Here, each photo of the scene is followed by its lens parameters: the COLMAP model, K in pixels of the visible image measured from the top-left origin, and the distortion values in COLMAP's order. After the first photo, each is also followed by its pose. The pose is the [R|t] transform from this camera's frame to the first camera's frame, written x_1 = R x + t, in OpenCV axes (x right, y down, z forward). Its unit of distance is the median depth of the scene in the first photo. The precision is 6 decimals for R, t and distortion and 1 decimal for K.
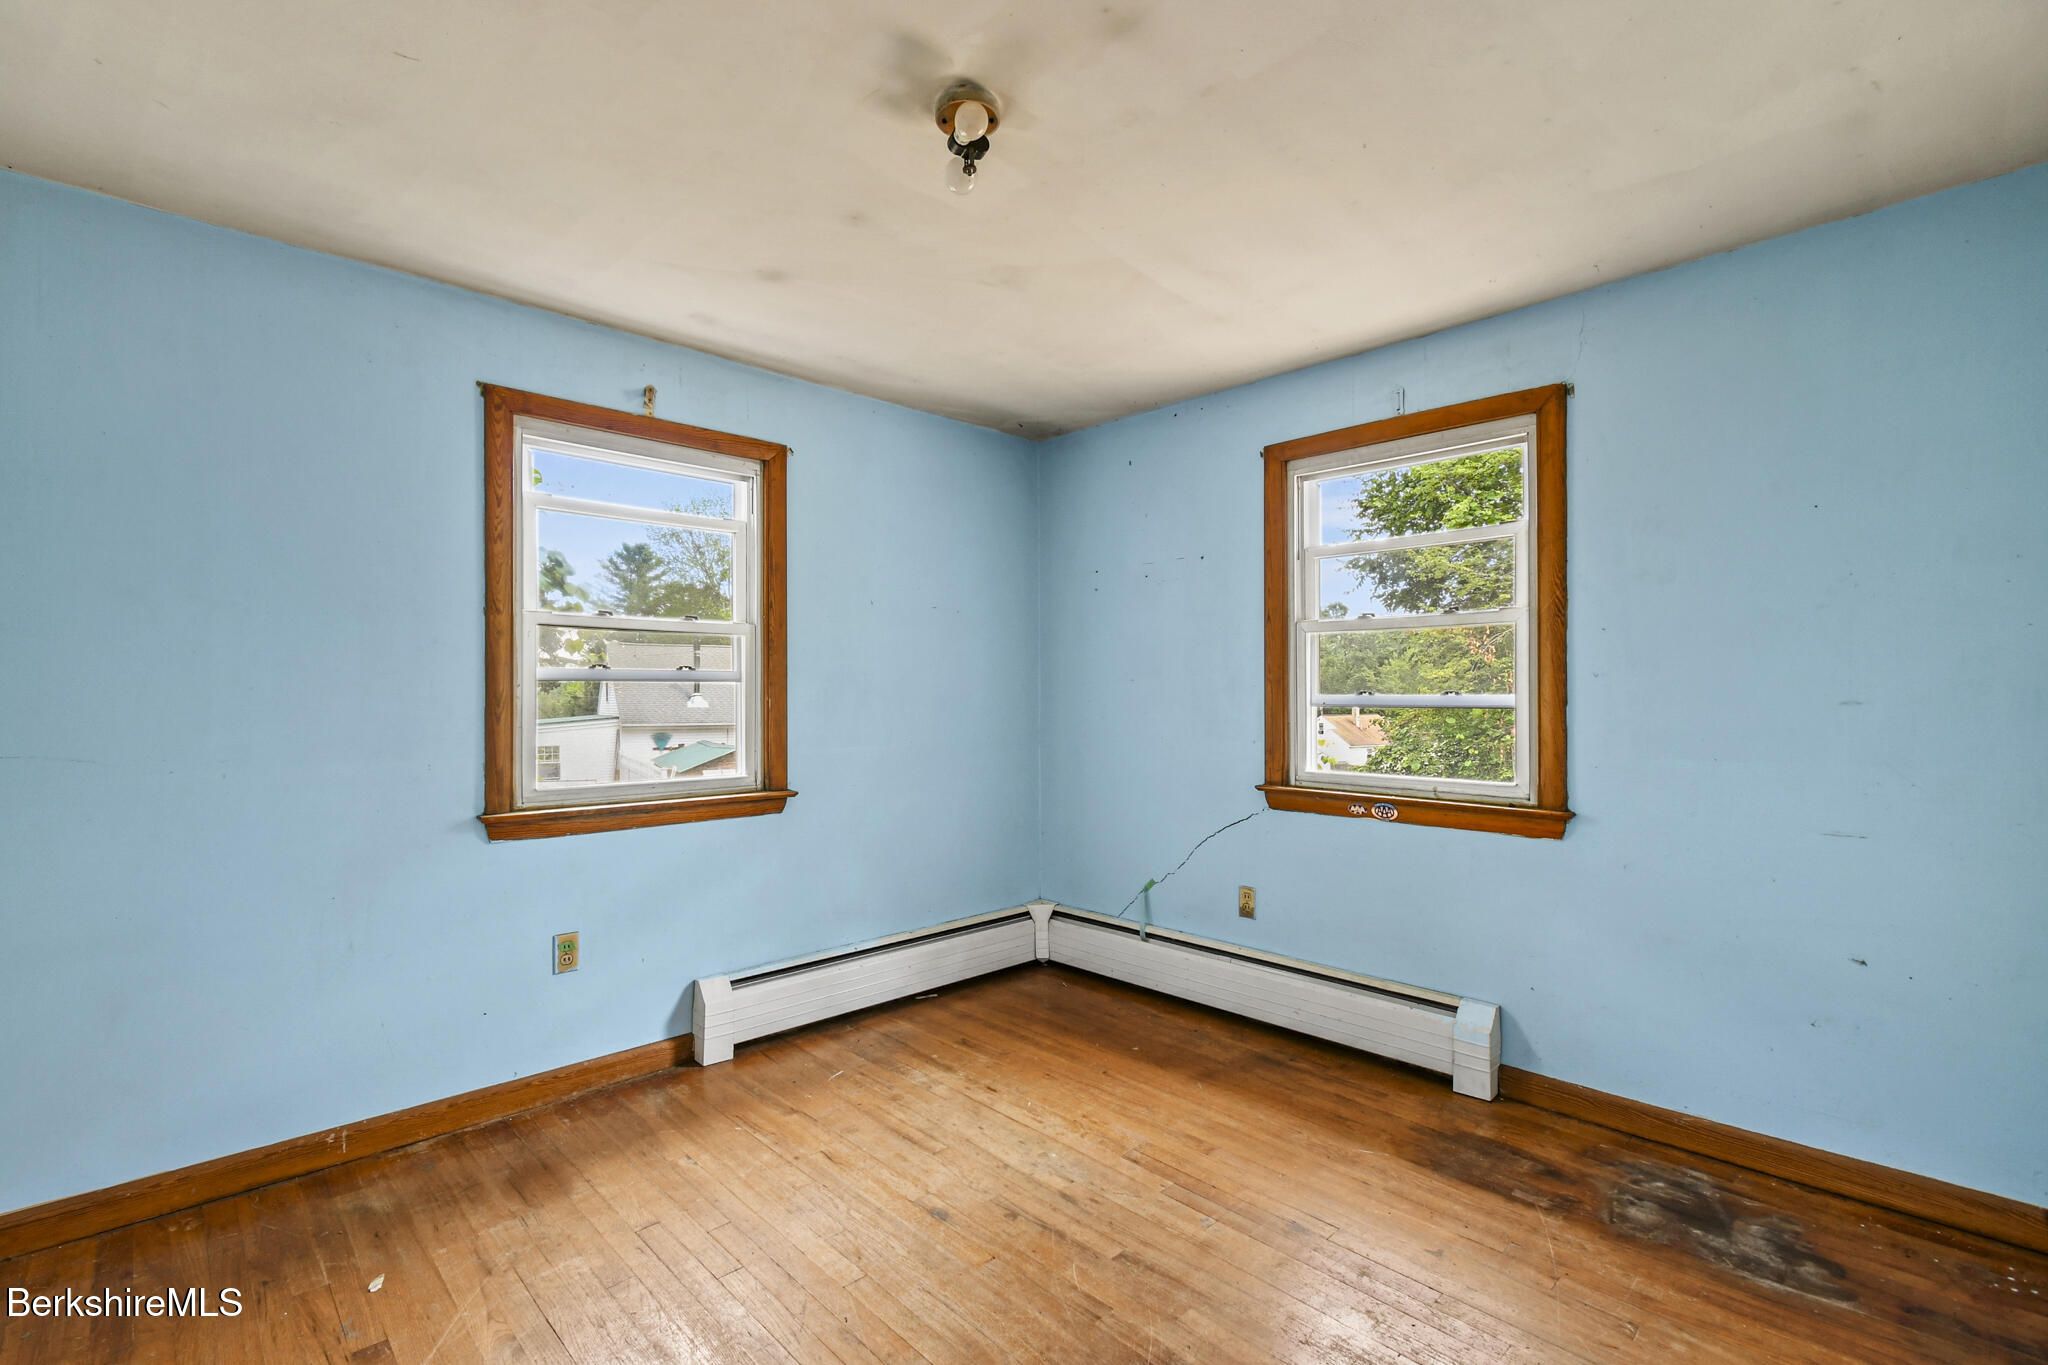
lens RADIAL K [[935.2, 0, 1020.0], [0, 935.2, 692.4], [0, 0, 1]] dist [-0.000443, -0.001184]
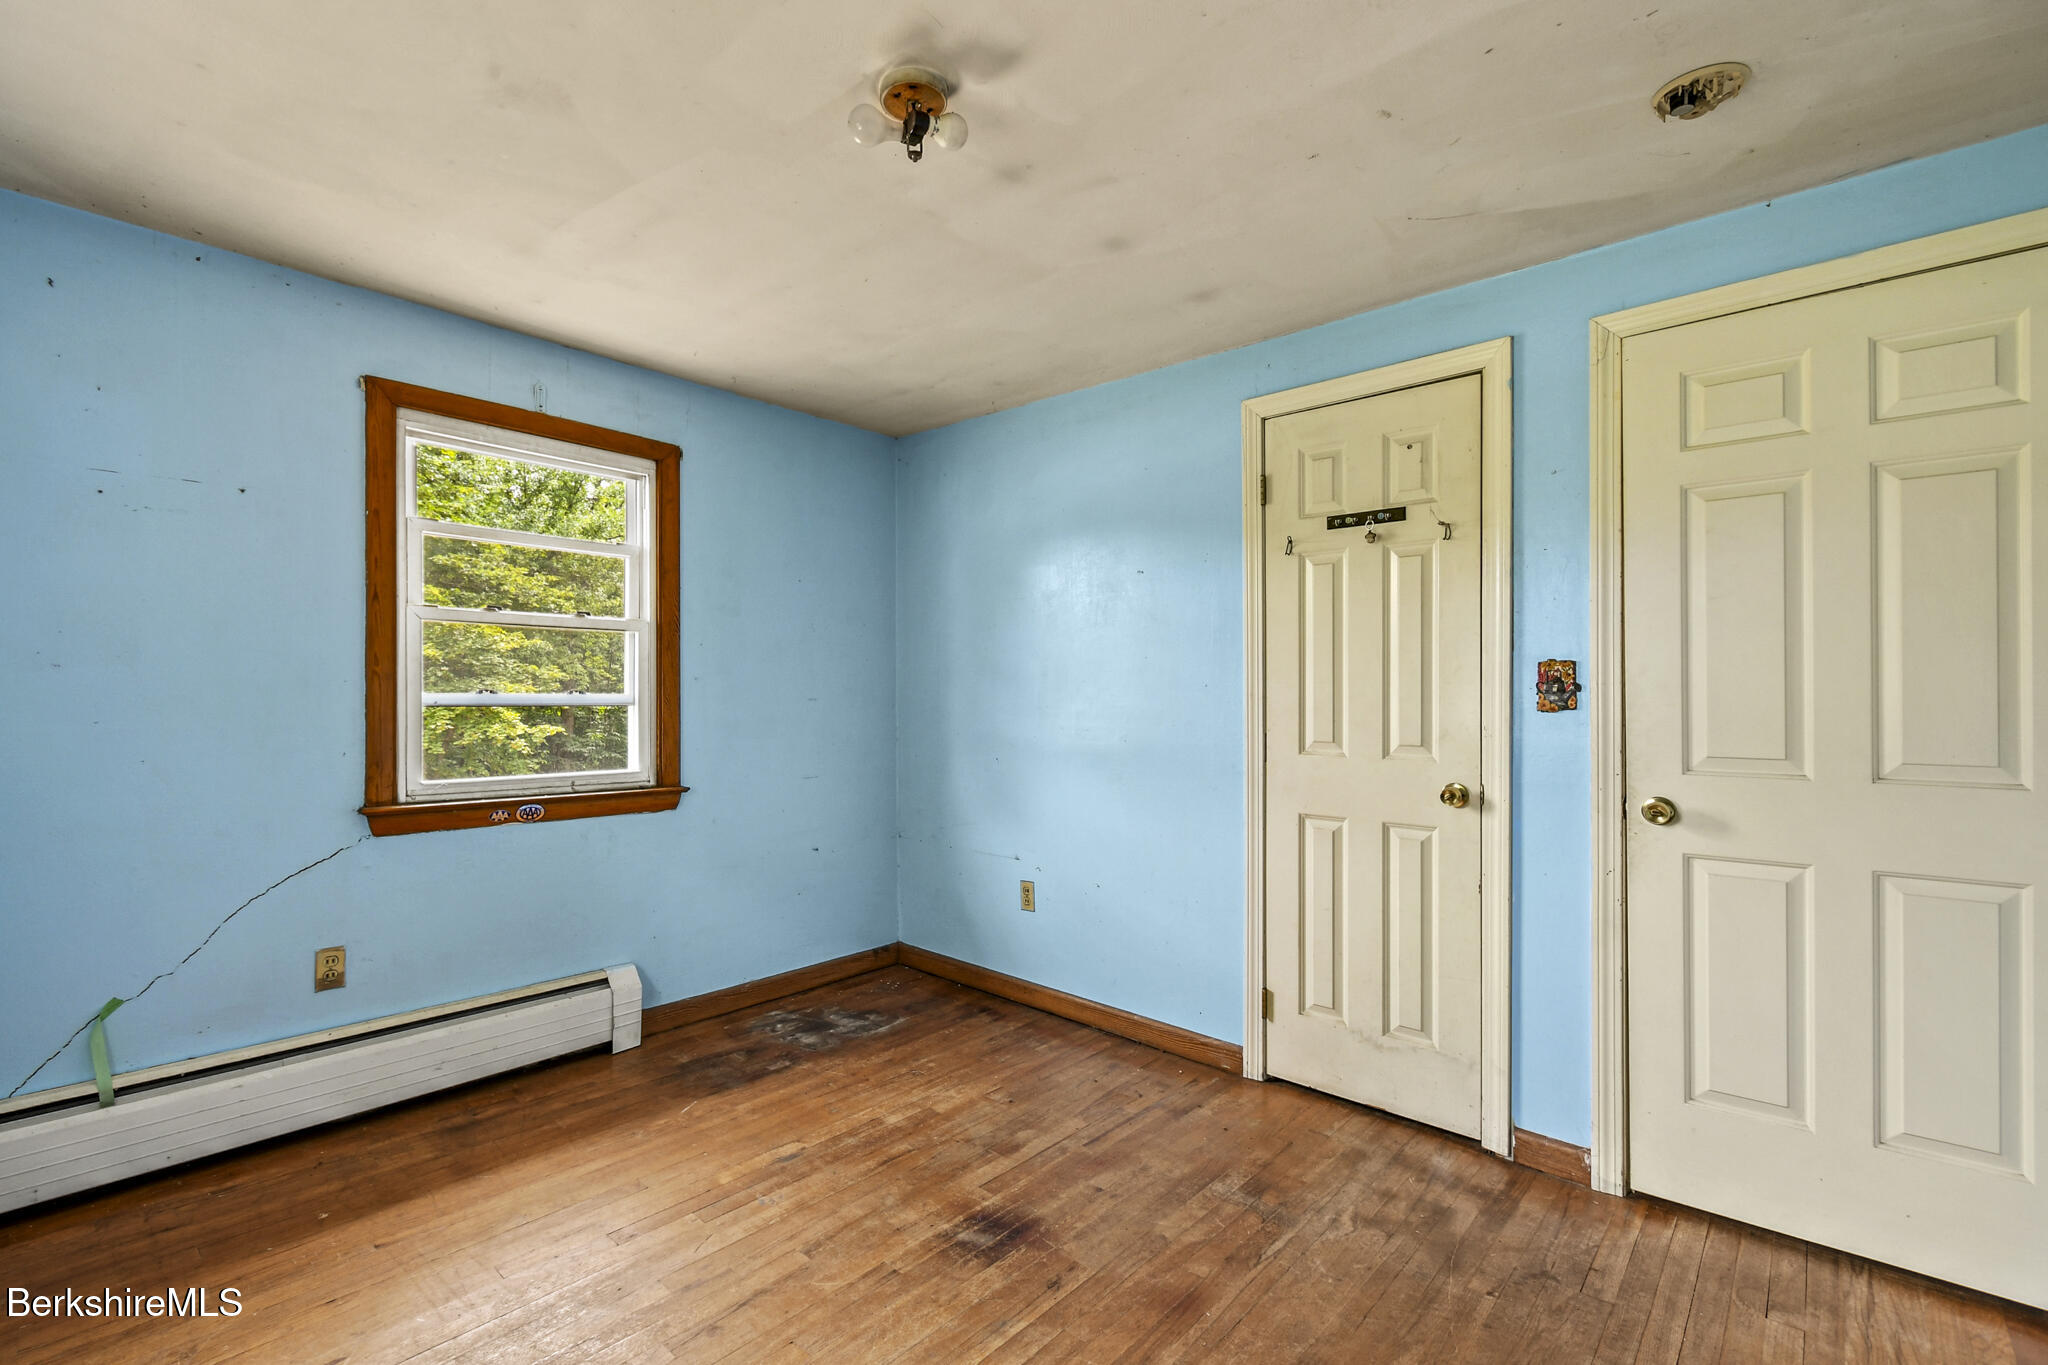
lens RADIAL K [[884.3, 0, 1019.5], [0, 884.3, 683.2], [0, 0, 1]] dist [0.001868, -0.000131]
pose [[-0.080559, 0.014443, 0.996645, -0.630641], [-0.007396, 0.999859, -0.015087, 0.002528], [-0.996722, -0.008586, -0.080441, 0.622333]]
